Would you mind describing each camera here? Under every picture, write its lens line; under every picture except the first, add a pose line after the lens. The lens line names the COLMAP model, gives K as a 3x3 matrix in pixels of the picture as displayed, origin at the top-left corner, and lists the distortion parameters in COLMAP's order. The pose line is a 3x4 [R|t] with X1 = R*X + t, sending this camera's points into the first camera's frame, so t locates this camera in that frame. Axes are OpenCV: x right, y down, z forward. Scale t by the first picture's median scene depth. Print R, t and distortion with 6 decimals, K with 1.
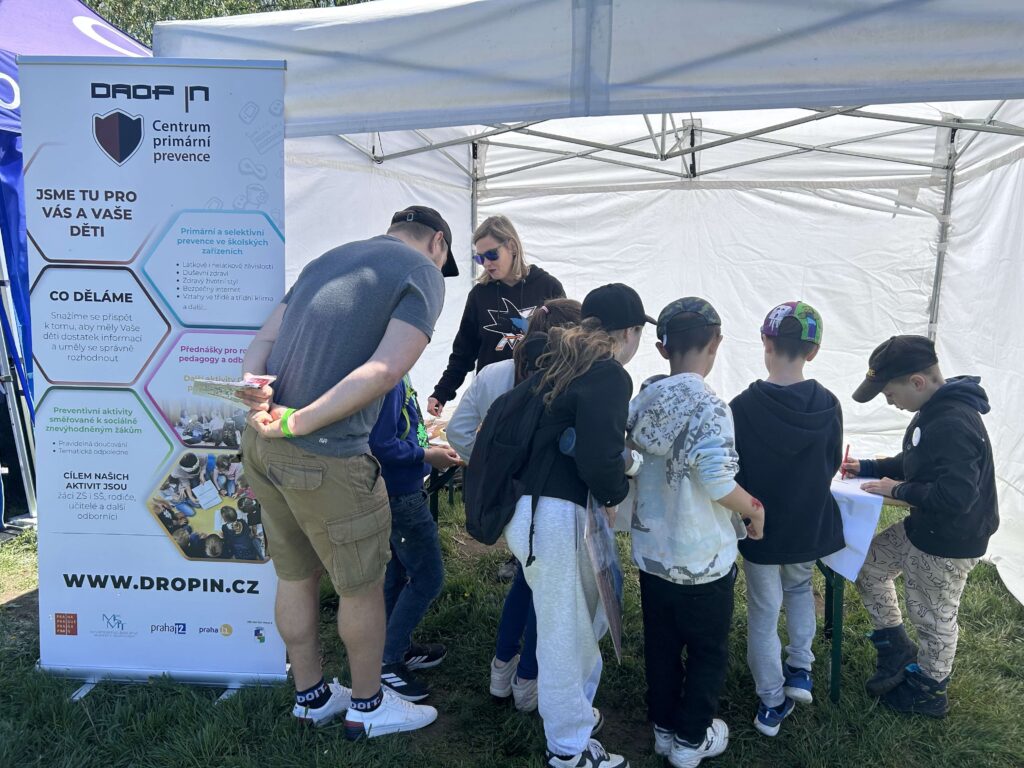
lens RADIAL K [[765.0, 0, 512.3], [0, 765.0, 383.1], [0, 0, 1]] dist [0.034046, -0.036101]
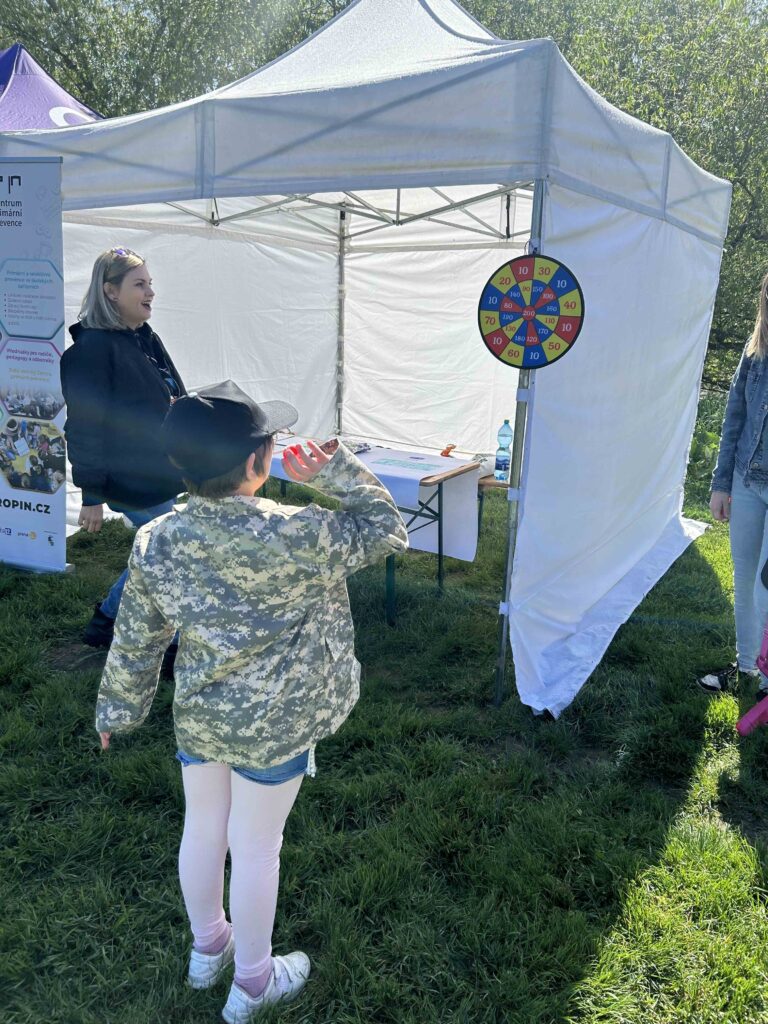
lens RADIAL K [[765.0, 0, 378.4], [0, 765.0, 505.8], [0, 0, 1]] dist [0.034046, -0.036101]
pose [[0.960175, 0.098818, -0.261340, 0.713195], [-0.077488, 0.992857, 0.090724, 0.066872], [0.268438, -0.066860, 0.960974, -0.308134]]
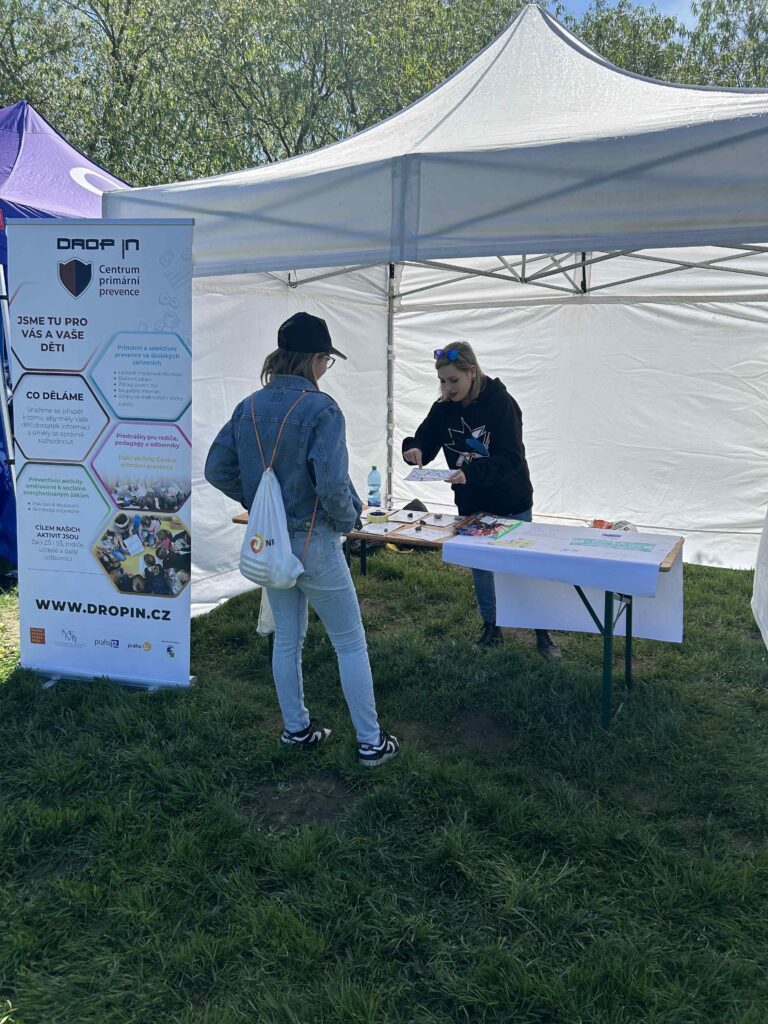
lens RADIAL K [[765.0, 0, 376.8], [0, 765.0, 509.7], [0, 0, 1]] dist [0.034046, -0.036101]
pose [[0.988132, 0.030522, -0.150546, 0.221039], [-0.026610, 0.999256, 0.027927, 0.035179], [0.151287, -0.023589, 0.988208, -0.257622]]
